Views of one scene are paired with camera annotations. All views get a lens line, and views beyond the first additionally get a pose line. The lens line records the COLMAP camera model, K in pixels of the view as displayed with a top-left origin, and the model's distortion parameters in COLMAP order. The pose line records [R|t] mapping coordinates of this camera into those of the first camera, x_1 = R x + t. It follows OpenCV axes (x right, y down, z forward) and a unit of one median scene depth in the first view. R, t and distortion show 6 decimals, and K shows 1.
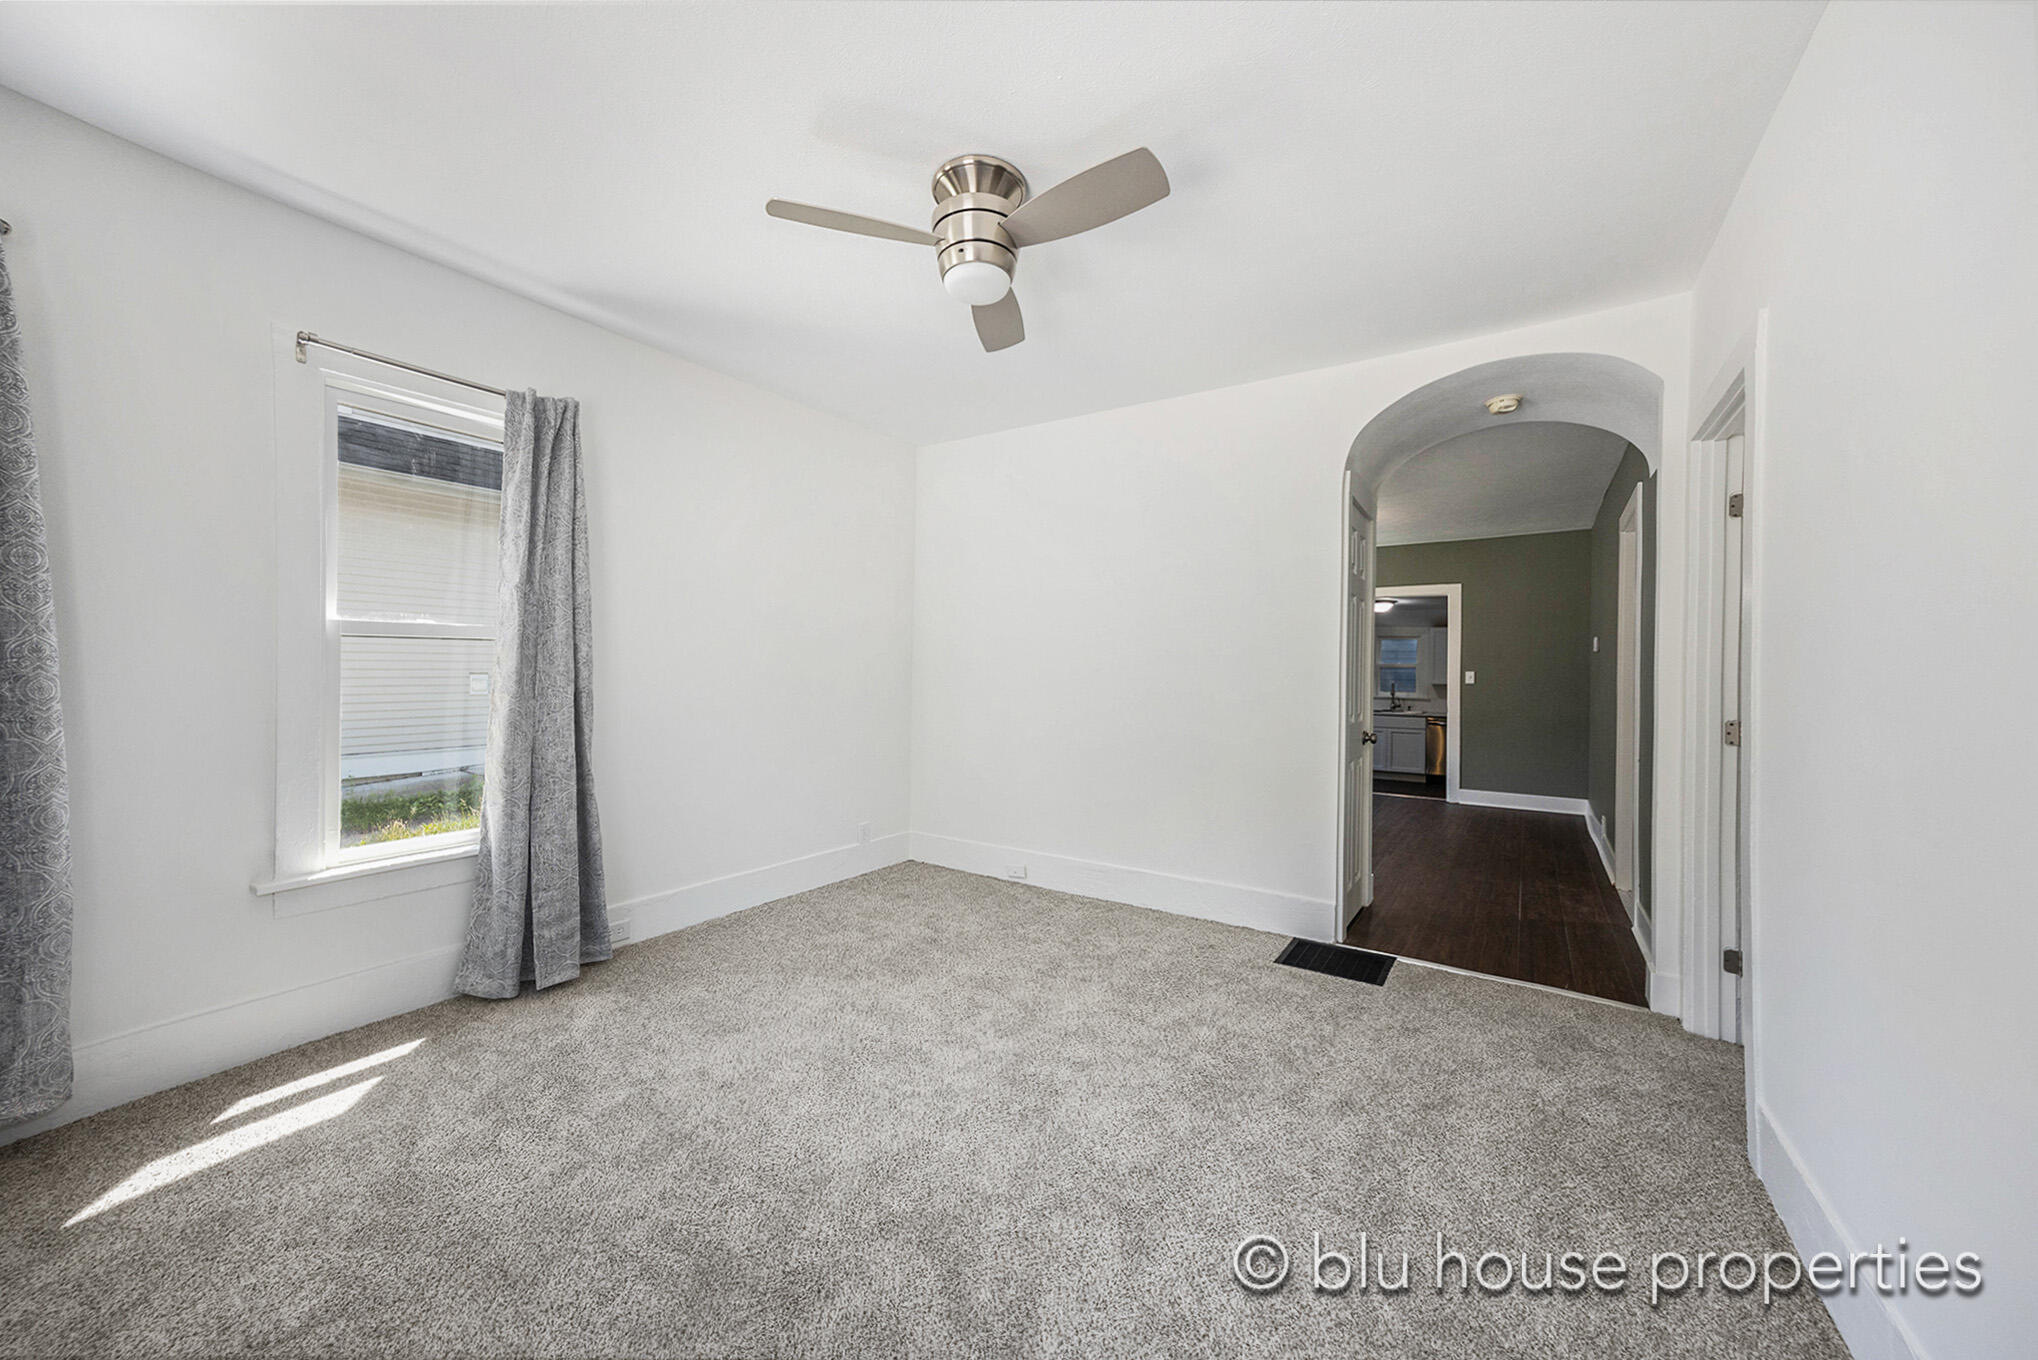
lens RADIAL K [[795.7, 0, 1025.3], [0, 795.7, 686.6], [0, 0, 1]] dist [0.020747, 0.000100]
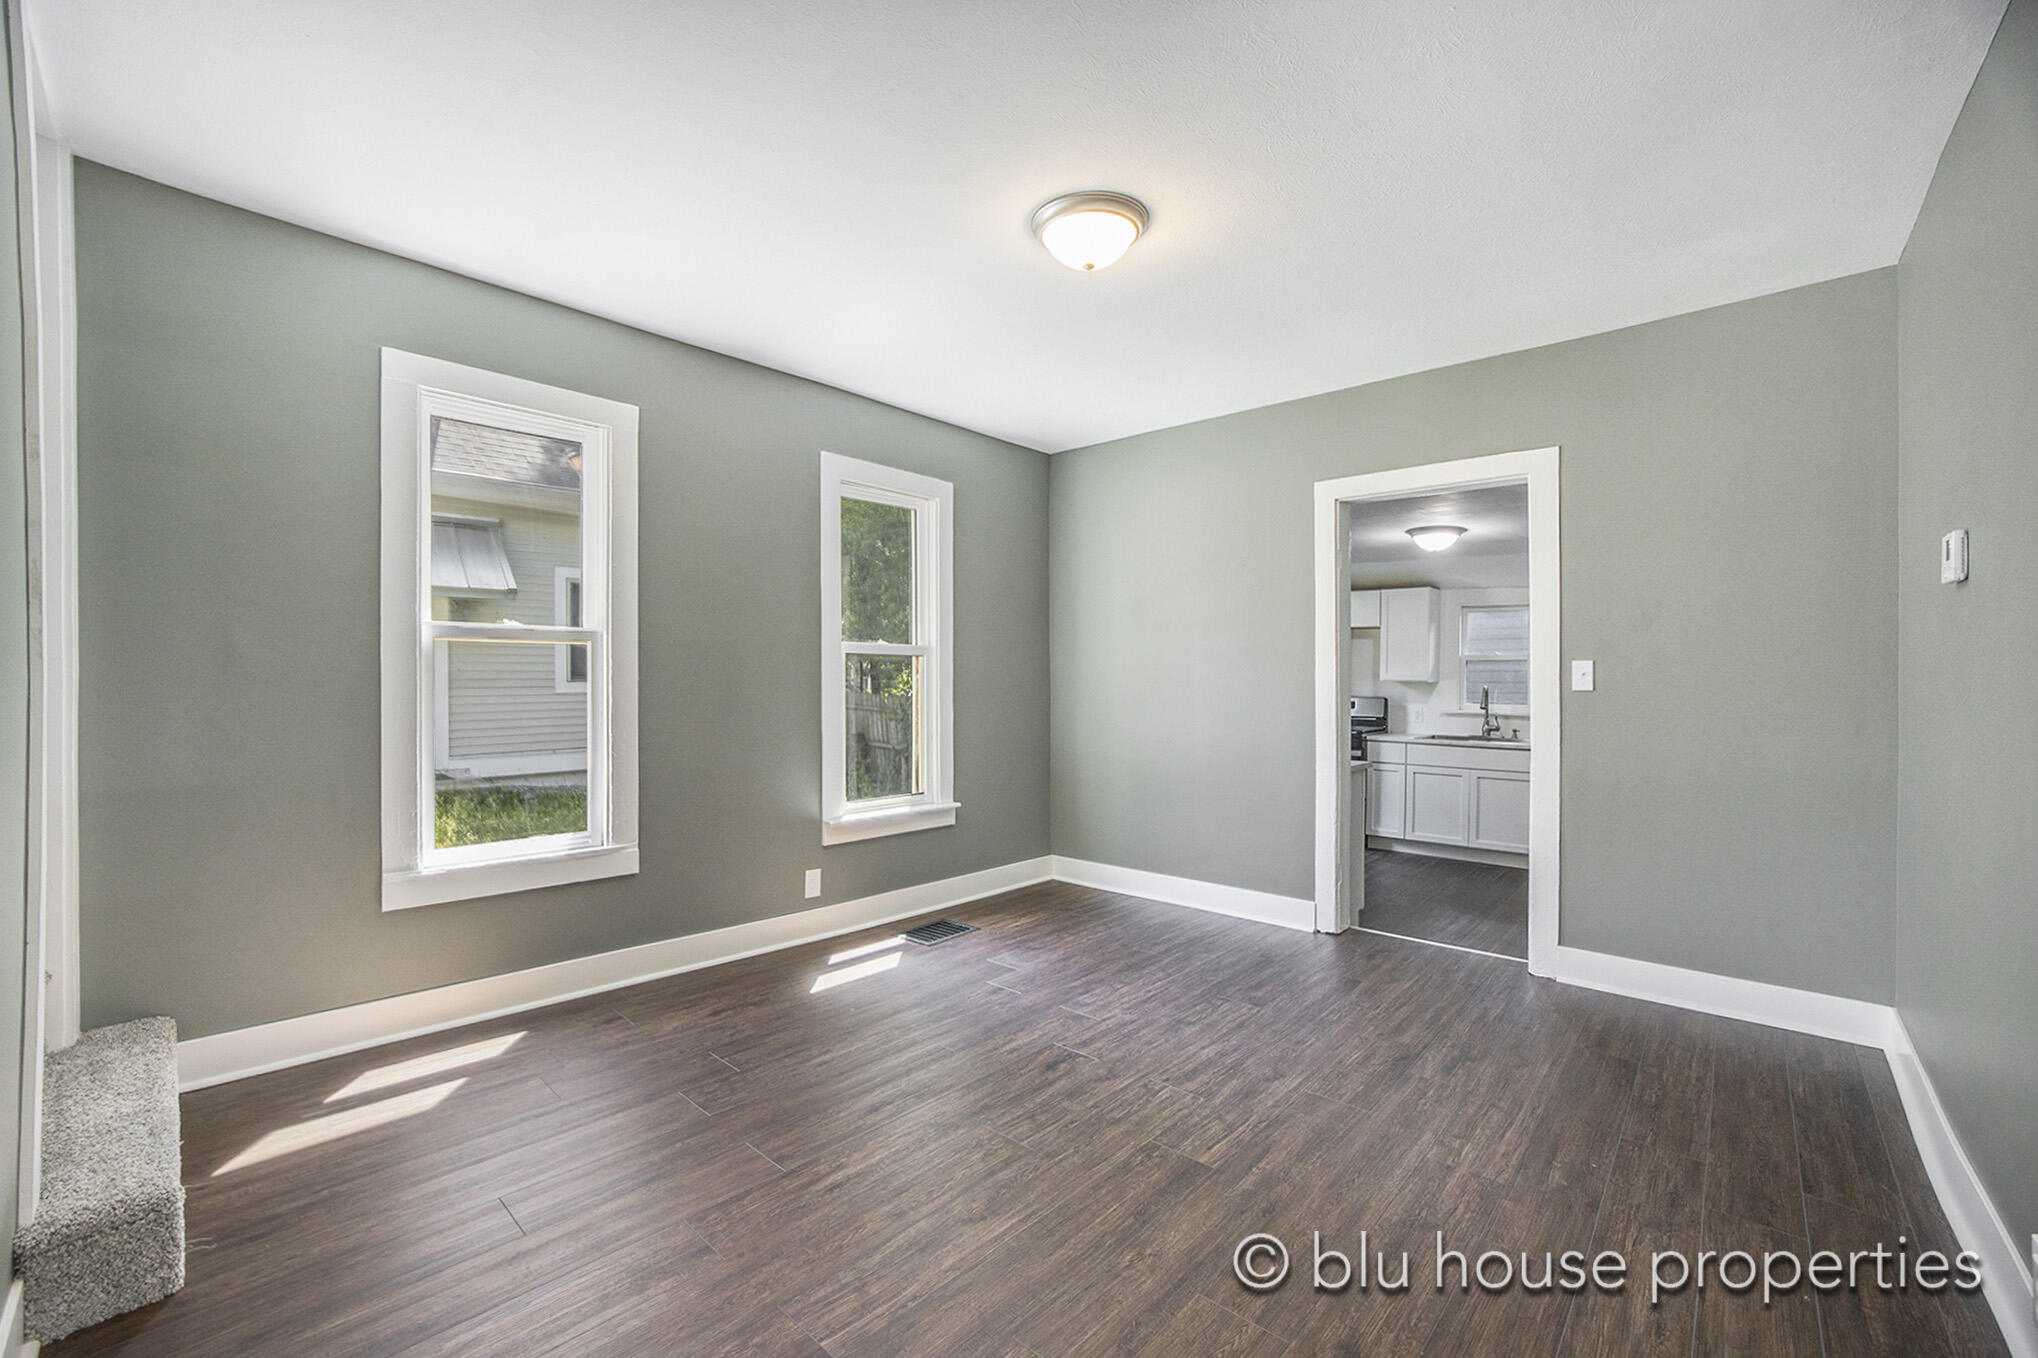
lens RADIAL K [[841.3, 0, 1026.2], [0, 841.3, 683.1], [0, 0, 1]] dist [-0.038643, 0.000168]
pose [[0.983952, 0.000249, -0.178431, 0.293349], [-0.001746, 0.999965, -0.008232, -0.002692], [0.178423, 0.008411, 0.983918, 0.446675]]
